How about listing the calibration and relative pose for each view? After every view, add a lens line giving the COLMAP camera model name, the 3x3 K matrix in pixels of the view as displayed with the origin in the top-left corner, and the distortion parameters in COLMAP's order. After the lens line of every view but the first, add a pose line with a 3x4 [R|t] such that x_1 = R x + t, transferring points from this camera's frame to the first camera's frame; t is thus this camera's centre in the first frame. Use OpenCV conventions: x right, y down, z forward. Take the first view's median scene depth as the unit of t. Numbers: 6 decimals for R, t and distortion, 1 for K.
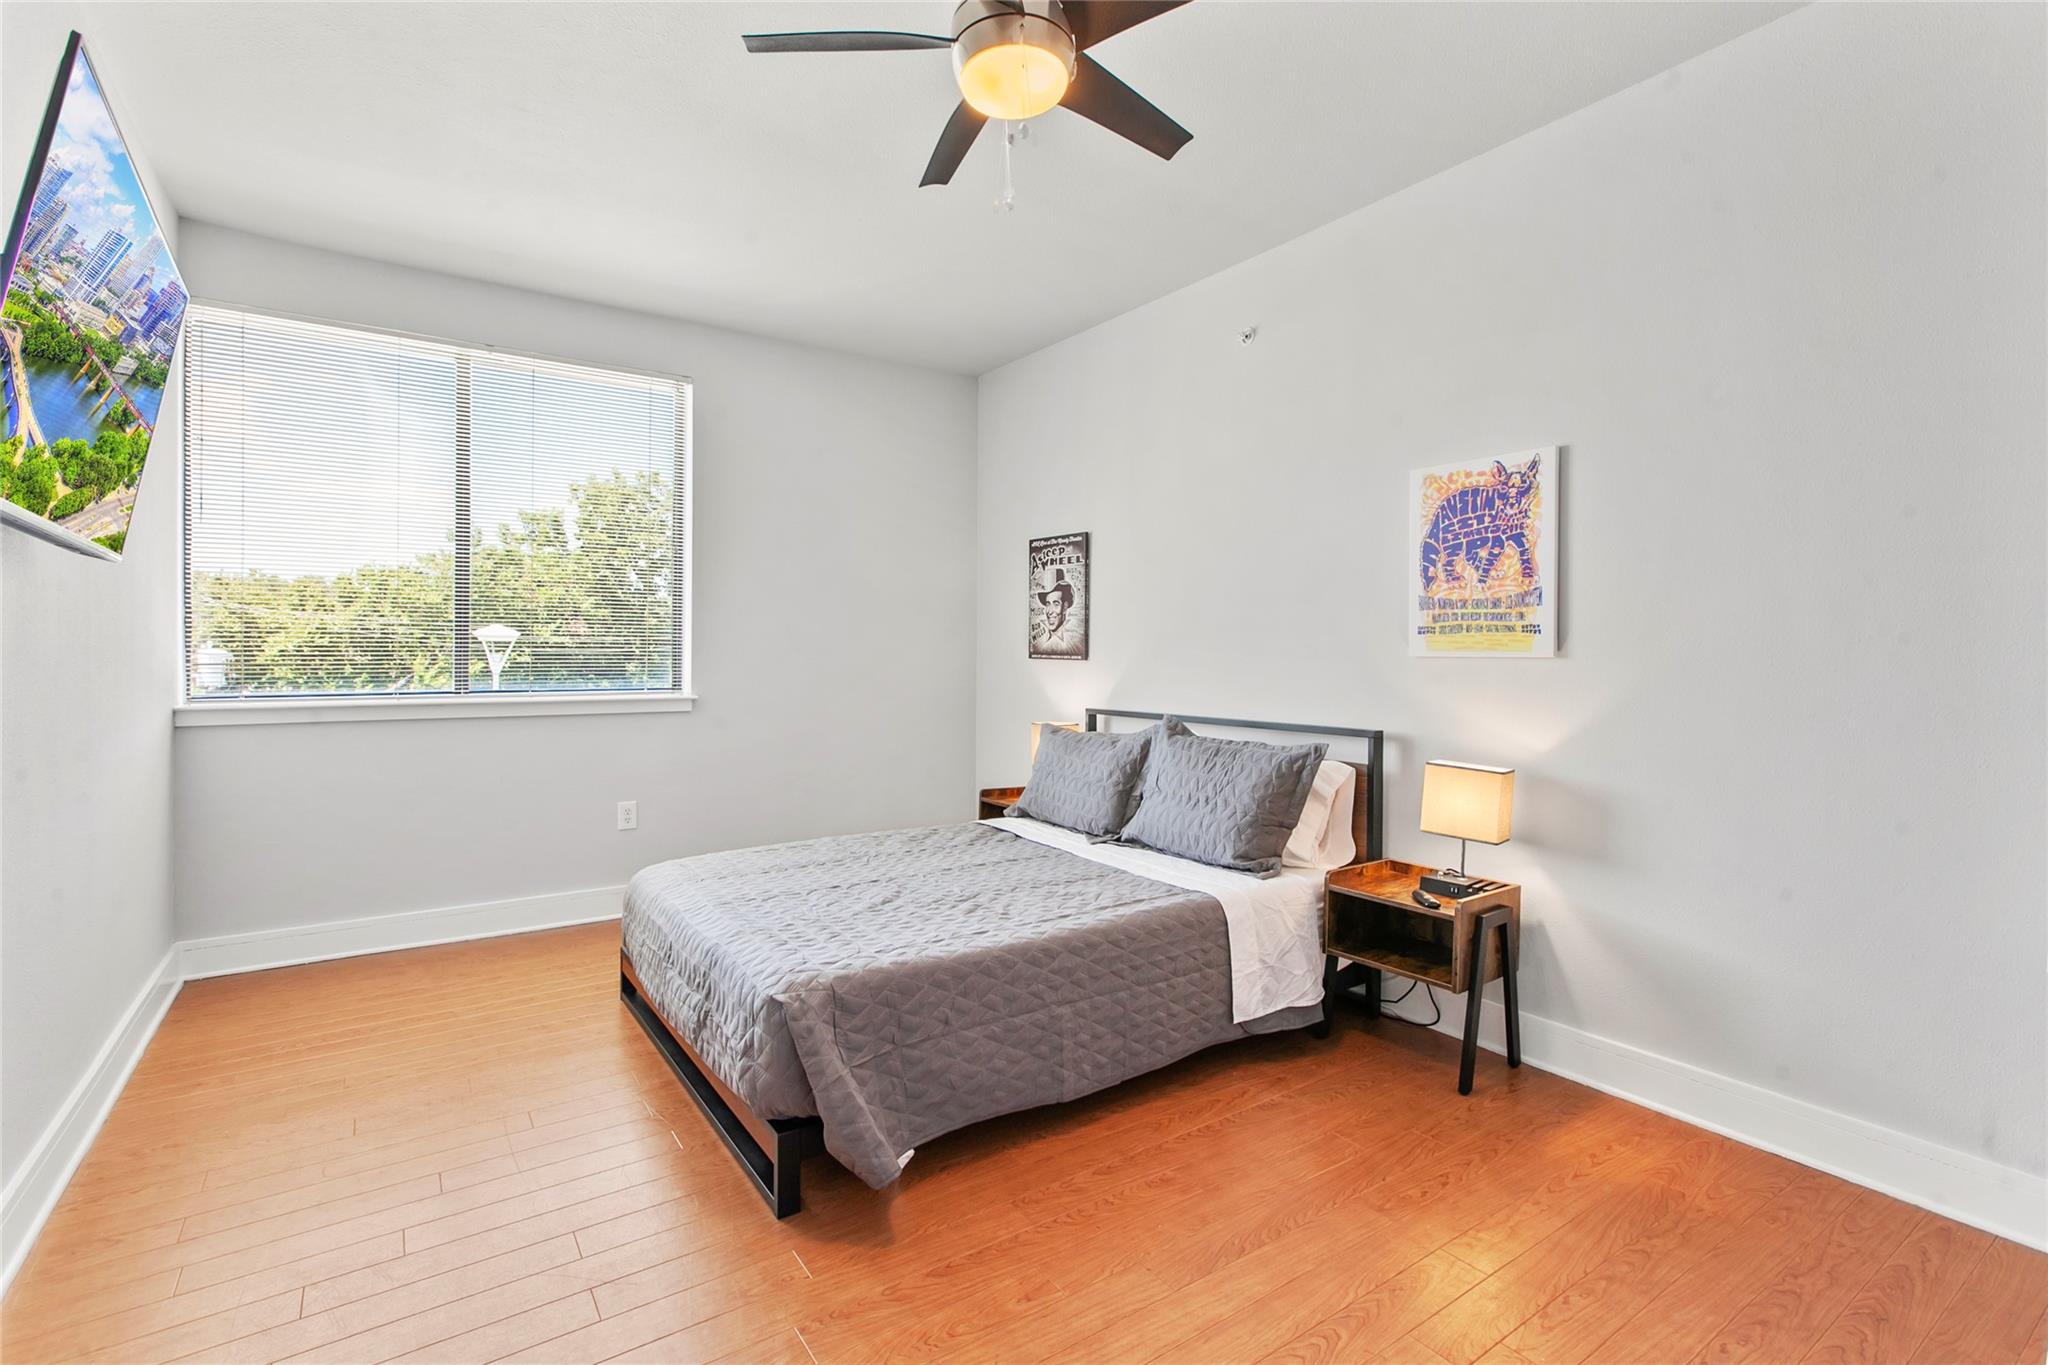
lens RADIAL K [[942.2, 0, 1007.6], [0, 942.2, 662.3], [0, 0, 1]] dist [0.002269, 0.000929]
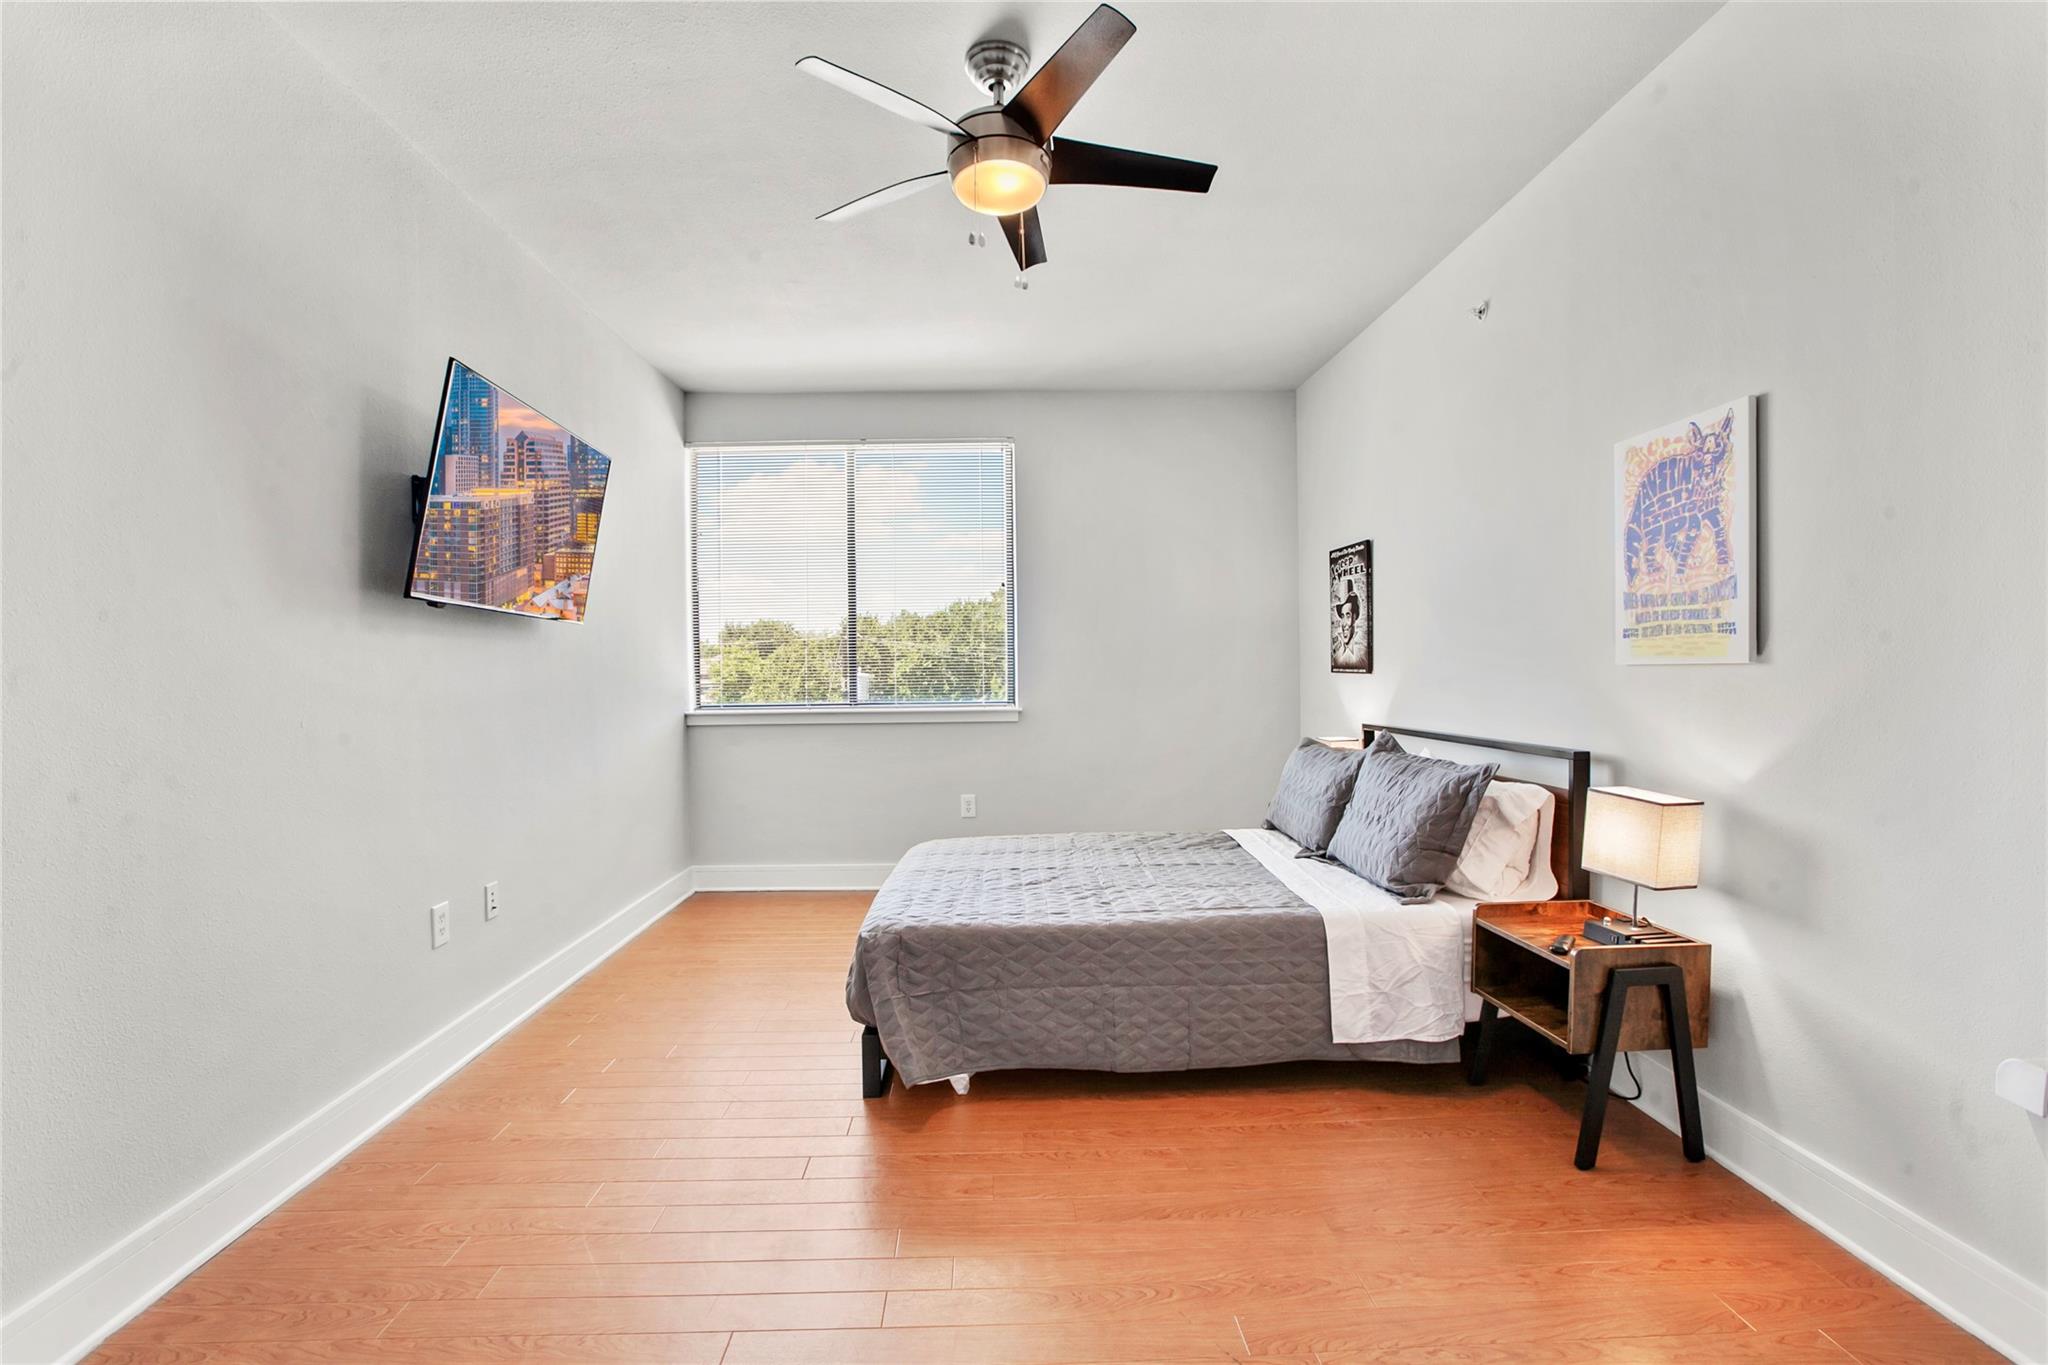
lens RADIAL K [[937.5, 0, 1030.4], [0, 937.5, 698.5], [0, 0, 1]] dist [-0.041382, 0.020975]
pose [[0.847315, 0.000670, -0.531089, 0.436802], [0.010399, 0.999787, 0.017853, 0.004087], [0.530988, -0.020650, 0.847128, 0.018339]]
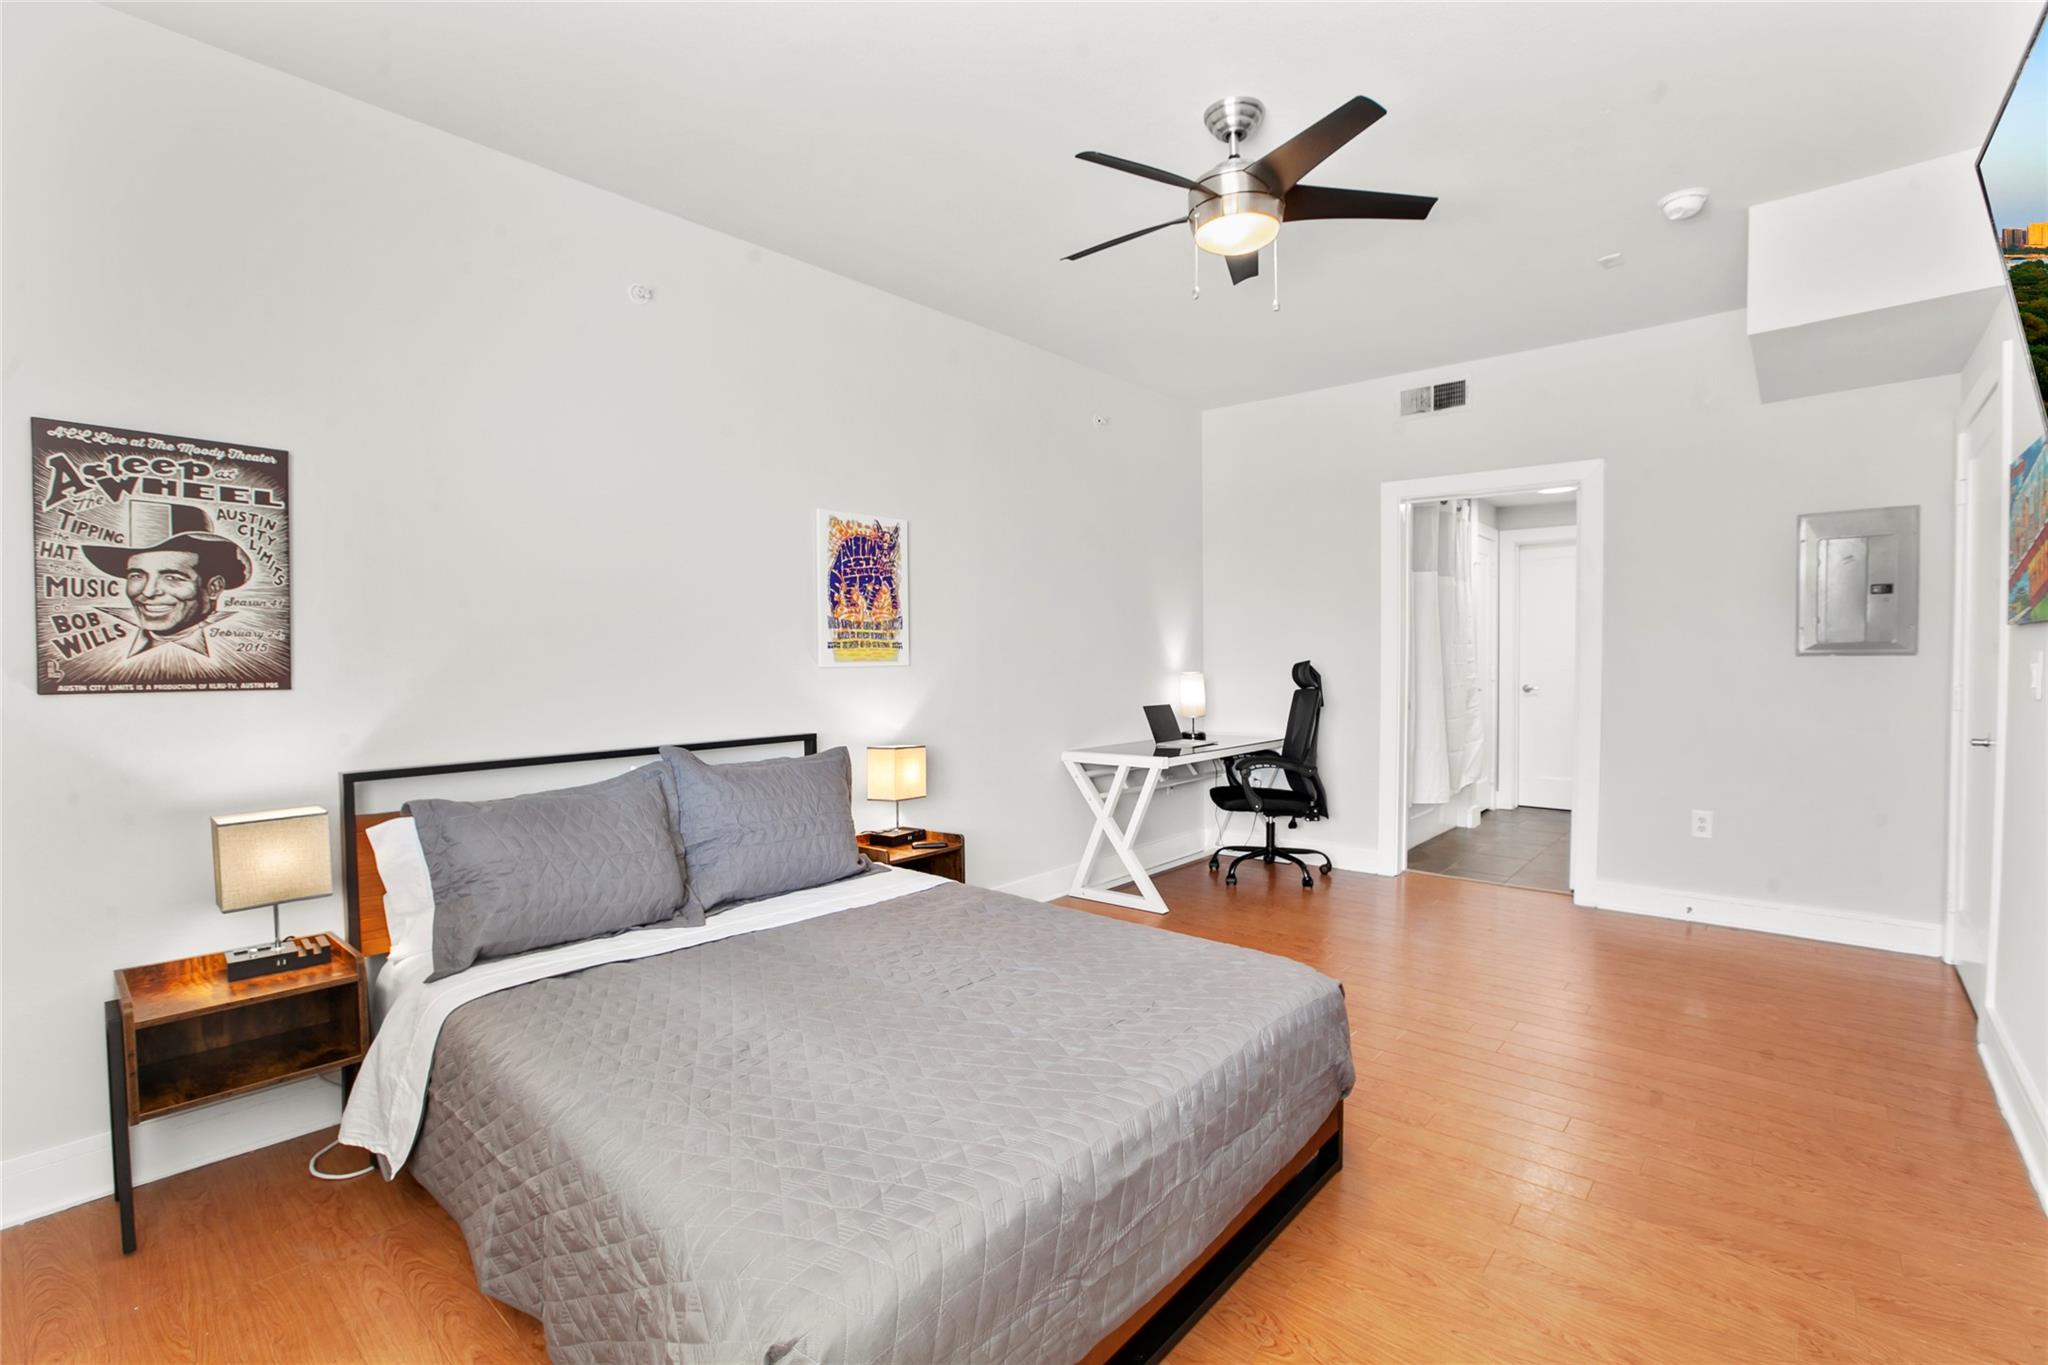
lens RADIAL K [[922.5, 0, 1024.0], [0, 922.5, 682.5], [0, 0, 1]] dist [0.002895, 0.000162]
pose [[-0.229971, -0.028794, 0.972772, -0.782879], [0.023434, 0.999109, 0.035114, -0.022130], [-0.972915, 0.030871, -0.229091, 1.054531]]
